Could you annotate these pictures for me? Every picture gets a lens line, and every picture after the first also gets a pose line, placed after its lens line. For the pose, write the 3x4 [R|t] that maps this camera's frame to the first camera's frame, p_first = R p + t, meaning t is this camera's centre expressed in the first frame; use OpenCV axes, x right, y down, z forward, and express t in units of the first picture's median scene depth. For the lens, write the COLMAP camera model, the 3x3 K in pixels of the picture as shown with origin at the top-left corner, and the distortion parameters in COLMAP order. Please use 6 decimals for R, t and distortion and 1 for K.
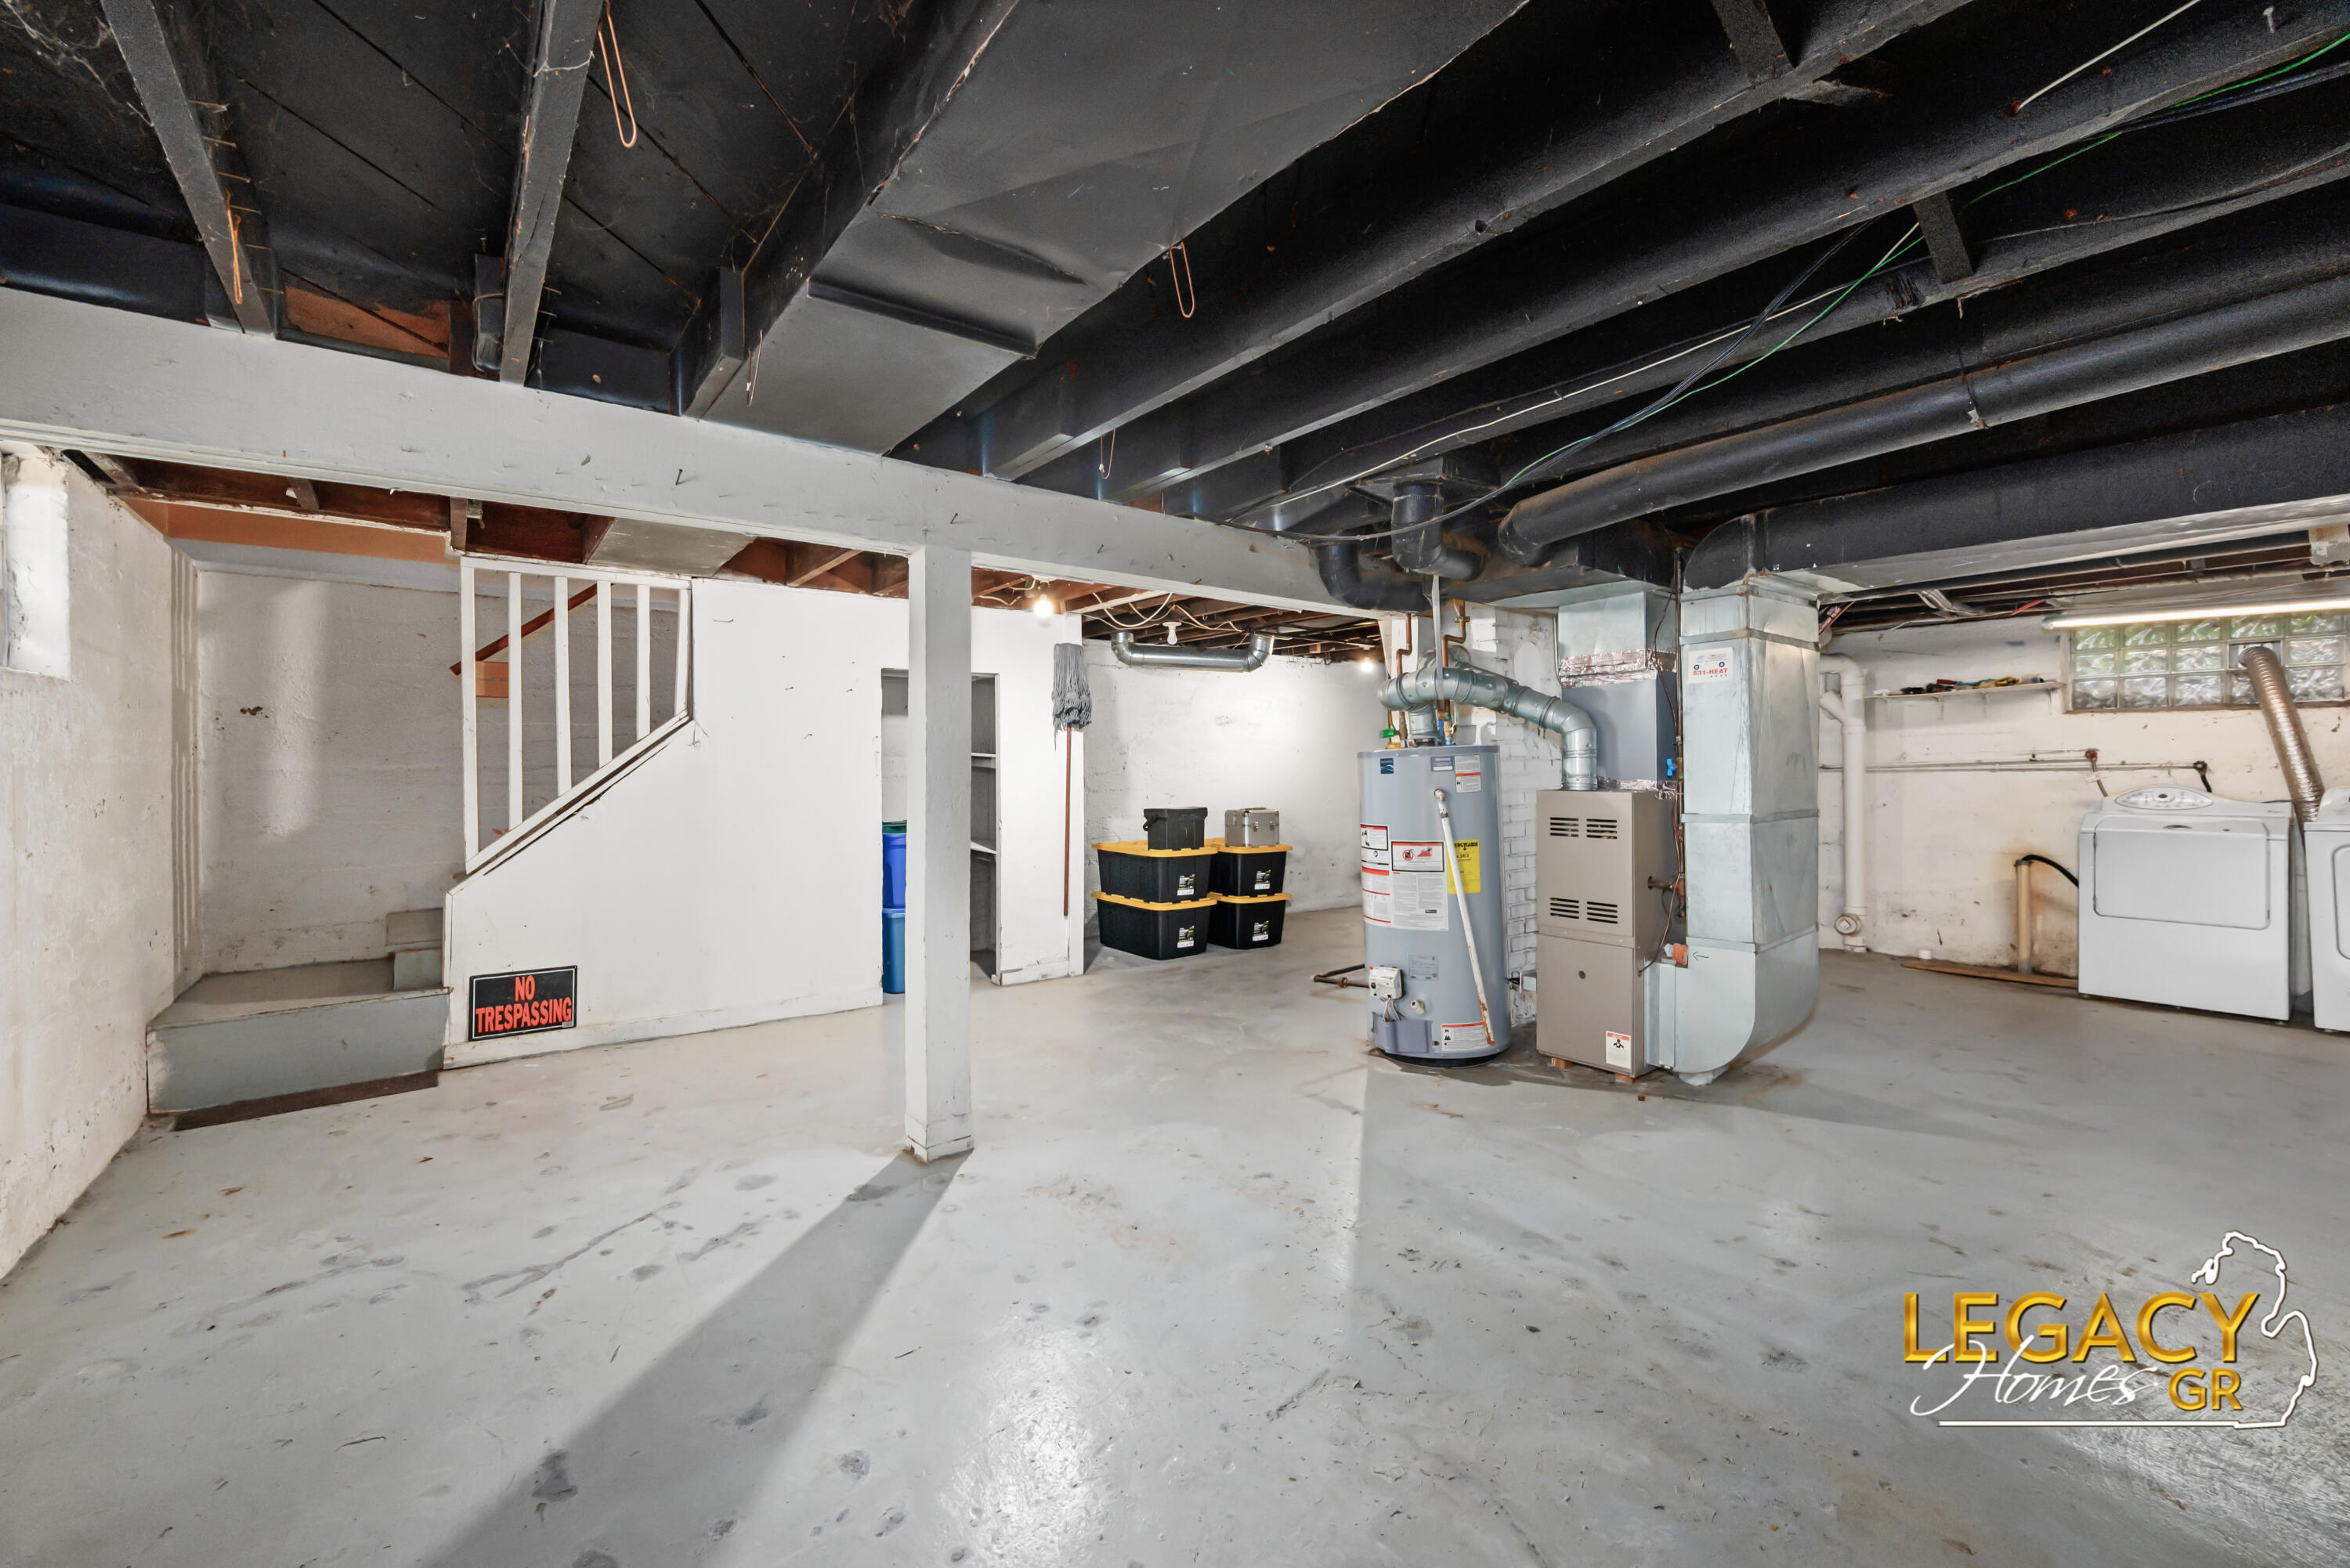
lens RADIAL K [[936.7, 0, 1175.0], [0, 936.7, 784.0], [0, 0, 1]] dist [0.000313, -0.000022]
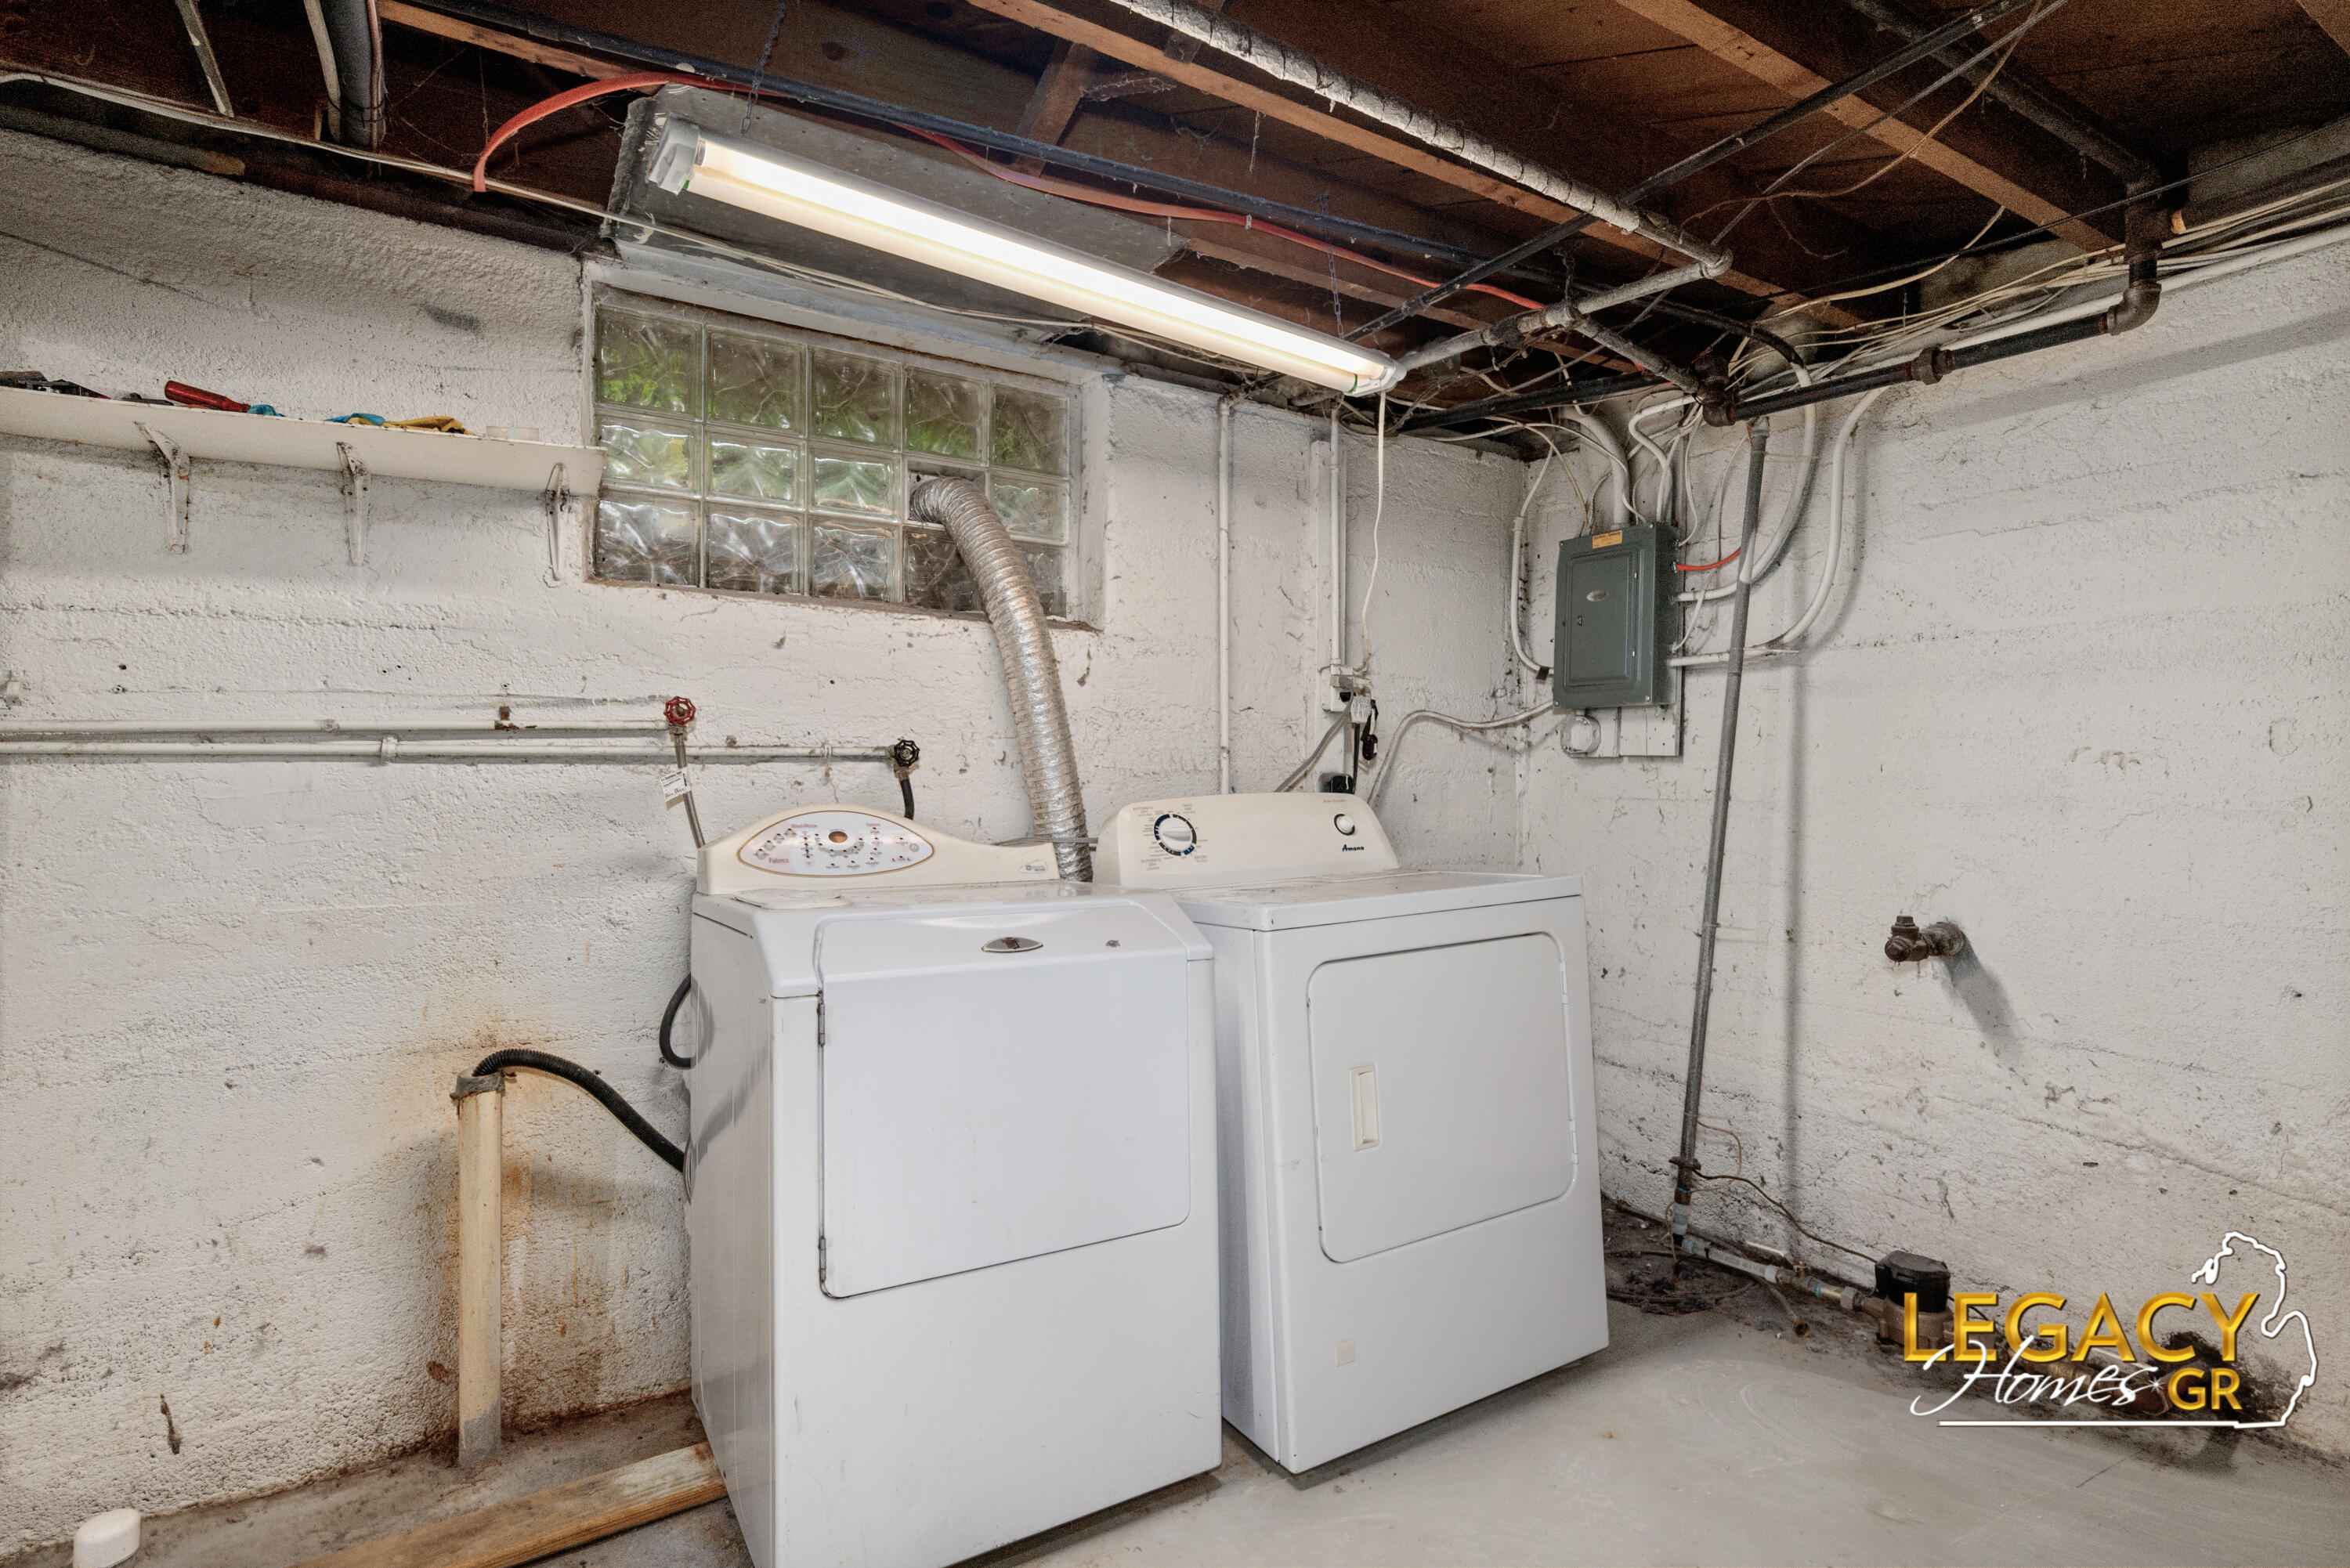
lens RADIAL K [[1132.9, 0, 1178.4], [0, 1132.9, 745.7], [0, 0, 1]] dist [0.002860, 0.000494]
pose [[0.103712, 0.000079, 0.994607, 0.586668], [-0.001923, 0.999998, 0.000121, -0.020080], [-0.994606, -0.001925, 0.103712, 0.757902]]
